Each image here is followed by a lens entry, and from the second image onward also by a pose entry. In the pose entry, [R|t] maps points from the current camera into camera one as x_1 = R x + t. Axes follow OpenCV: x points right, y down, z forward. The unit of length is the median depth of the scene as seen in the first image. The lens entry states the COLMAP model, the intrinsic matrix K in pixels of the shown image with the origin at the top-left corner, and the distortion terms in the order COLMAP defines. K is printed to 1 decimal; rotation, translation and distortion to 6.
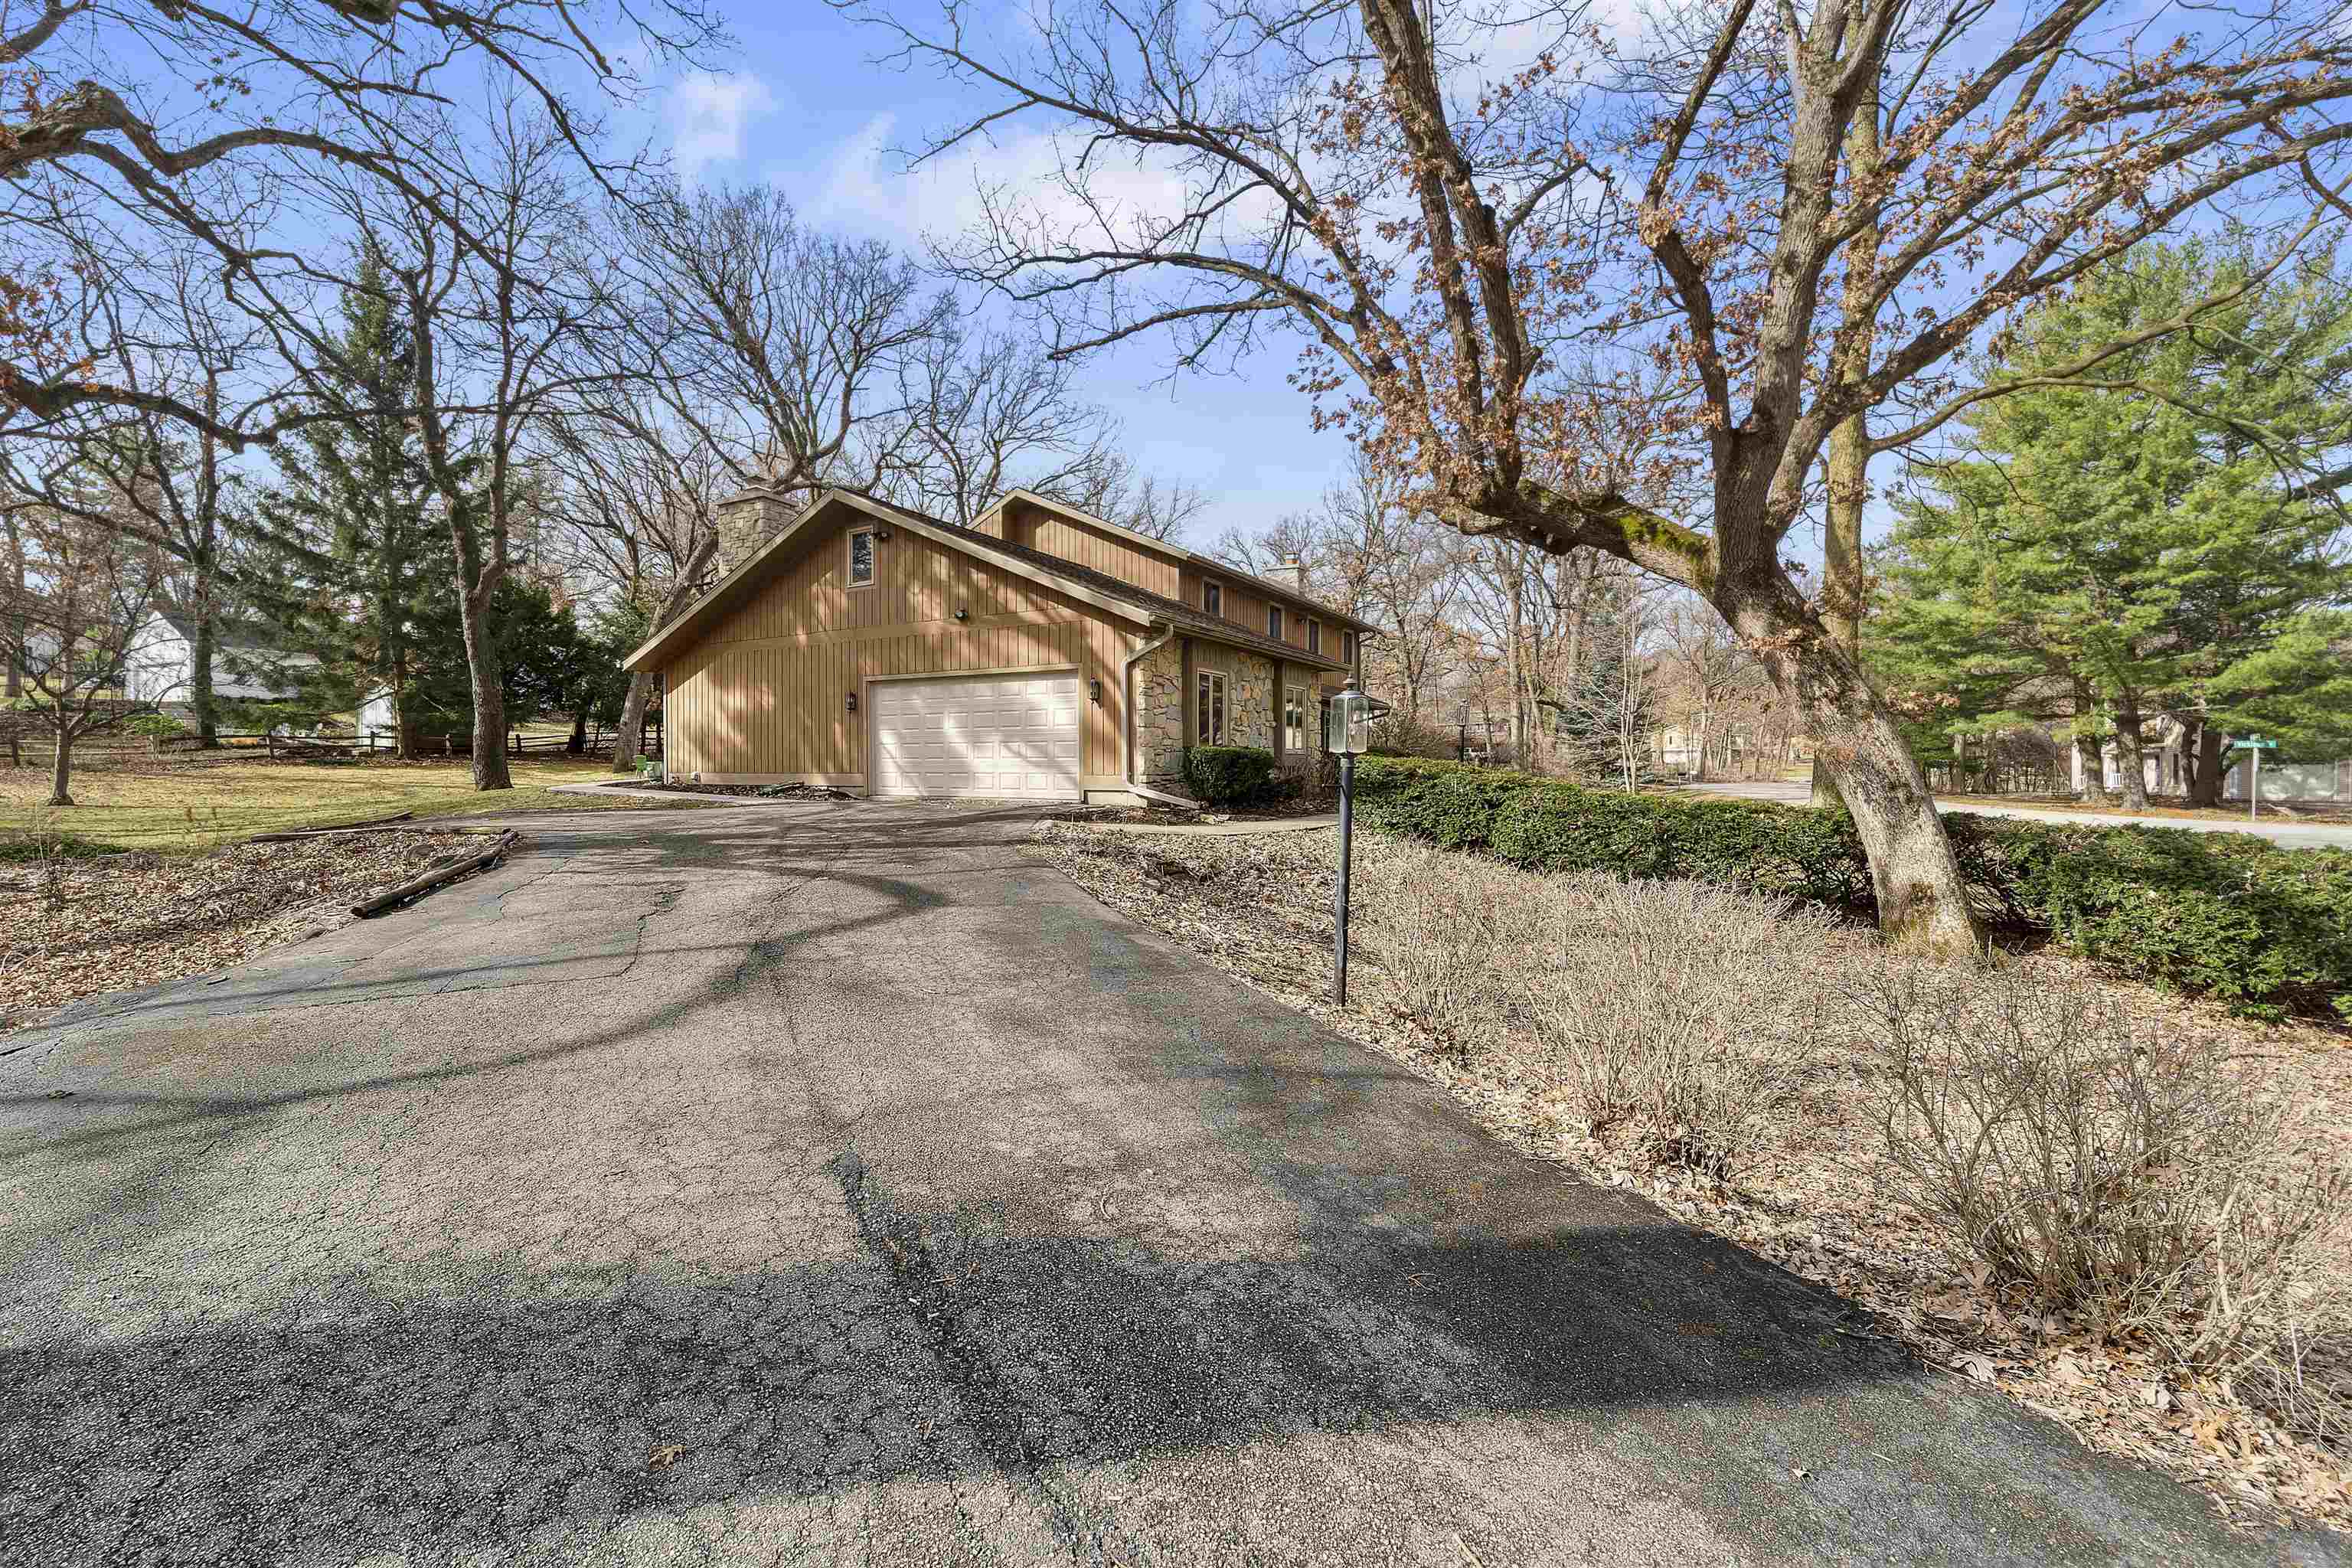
lens RADIAL K [[947.9, 0, 1178.3], [0, 947.9, 760.6], [0, 0, 1]] dist [-0.000566, -0.000111]
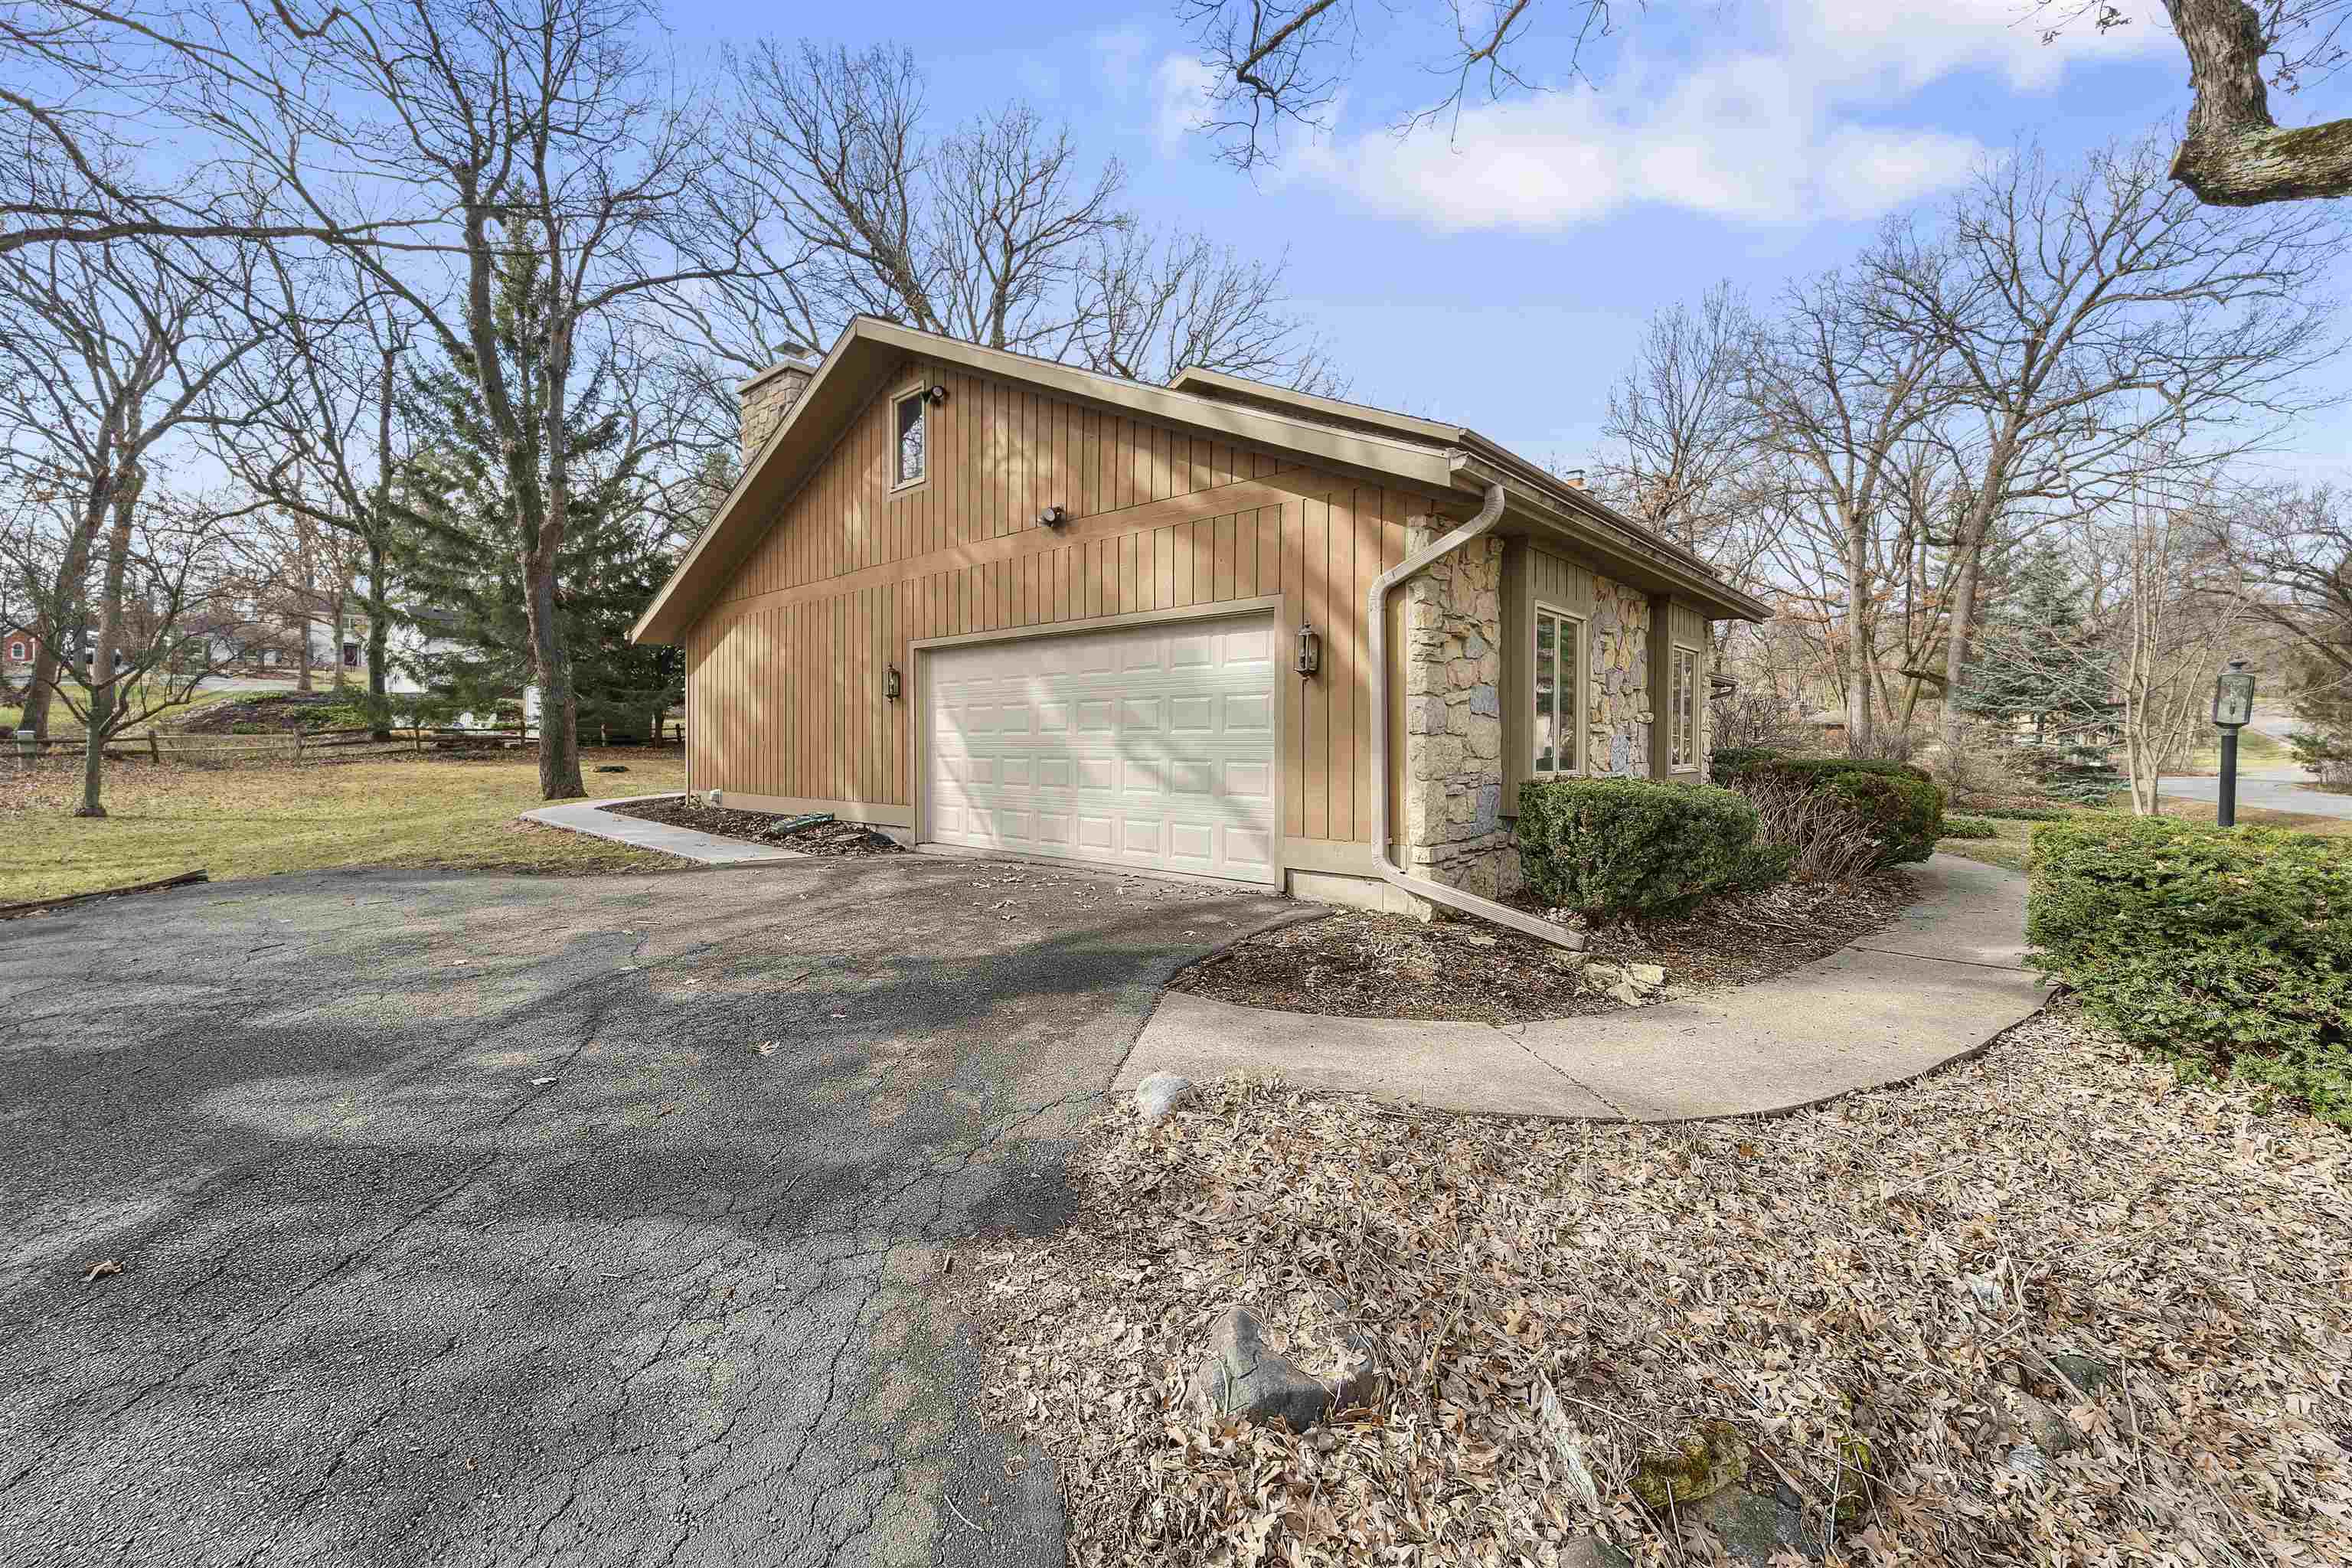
lens RADIAL K [[947.9, 0, 1178.3], [0, 947.9, 760.6], [0, 0, 1]] dist [-0.000566, -0.000111]
pose [[0.977361, 0.004124, -0.211539, -0.045168], [0.000619, 0.999750, 0.022354, -0.027811], [0.211578, -0.021979, 0.977114, 0.461932]]
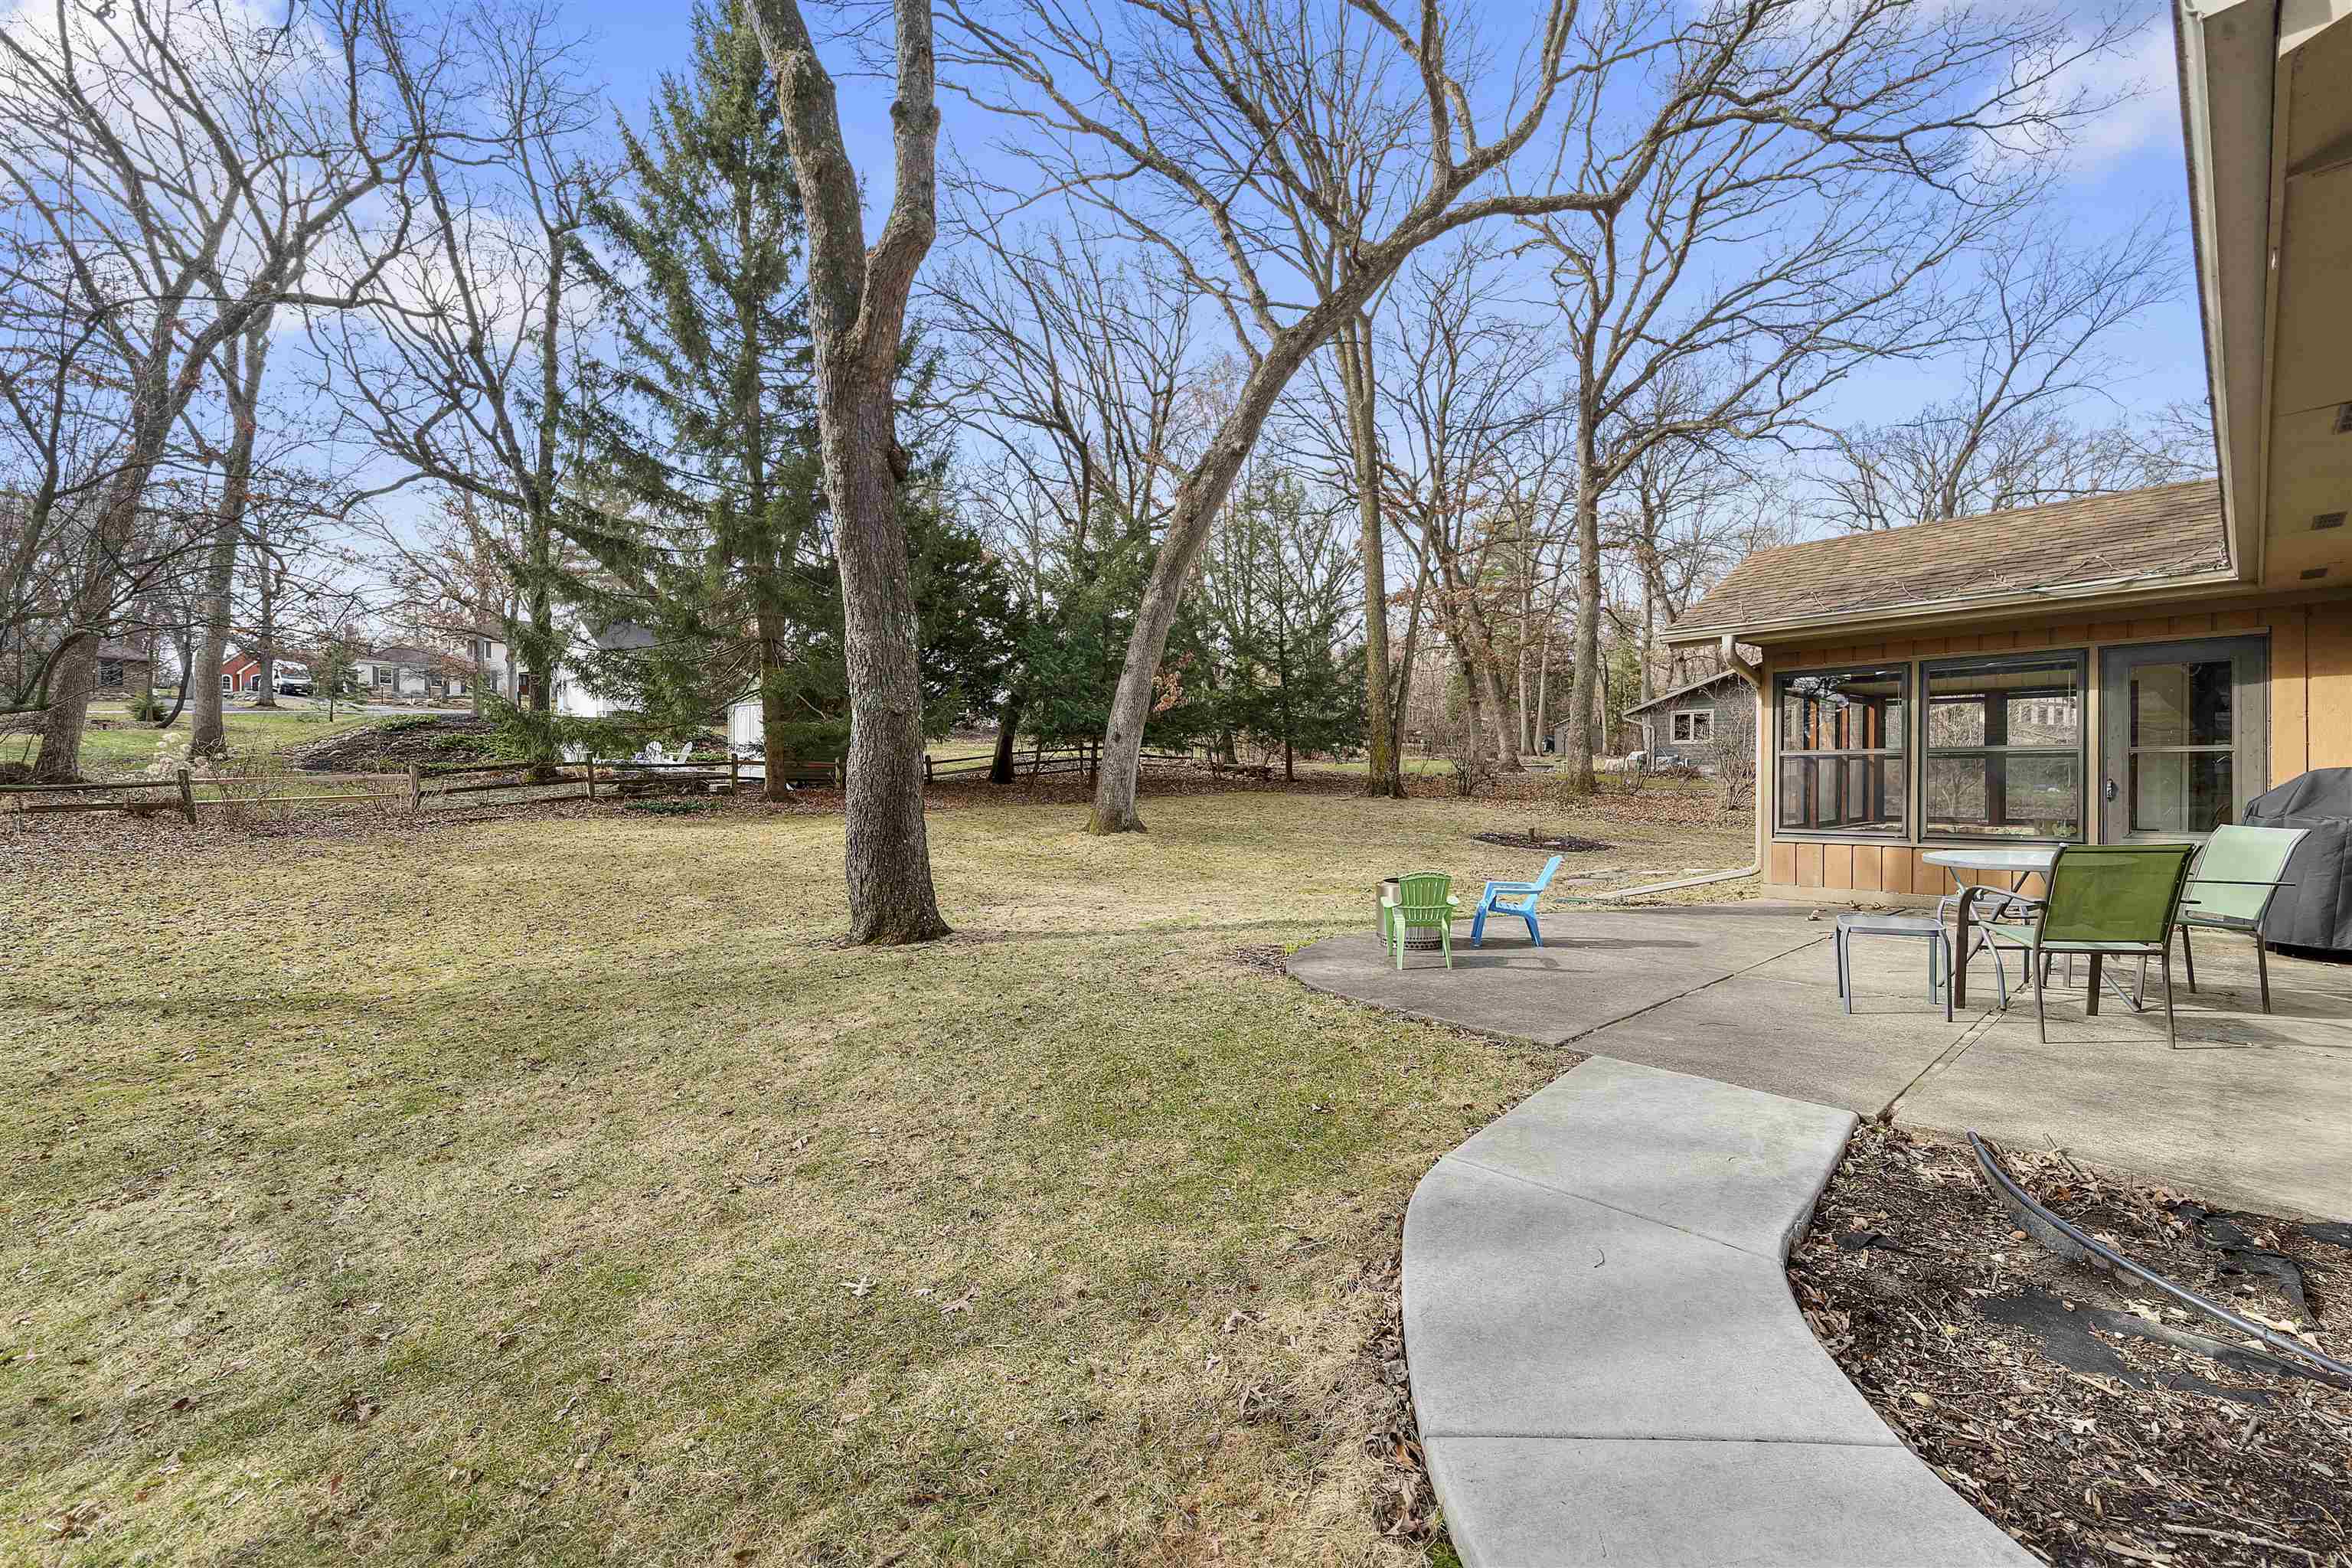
lens RADIAL K [[940.2, 0, 1178.7], [0, 940.2, 777.2], [0, 0, 1]] dist [-0.000372, 0.000081]
pose [[0.943233, 0.002207, -0.332124, -0.757819], [-0.000651, 0.999988, 0.004795, -0.038653], [0.332131, -0.004307, 0.943223, 1.052474]]
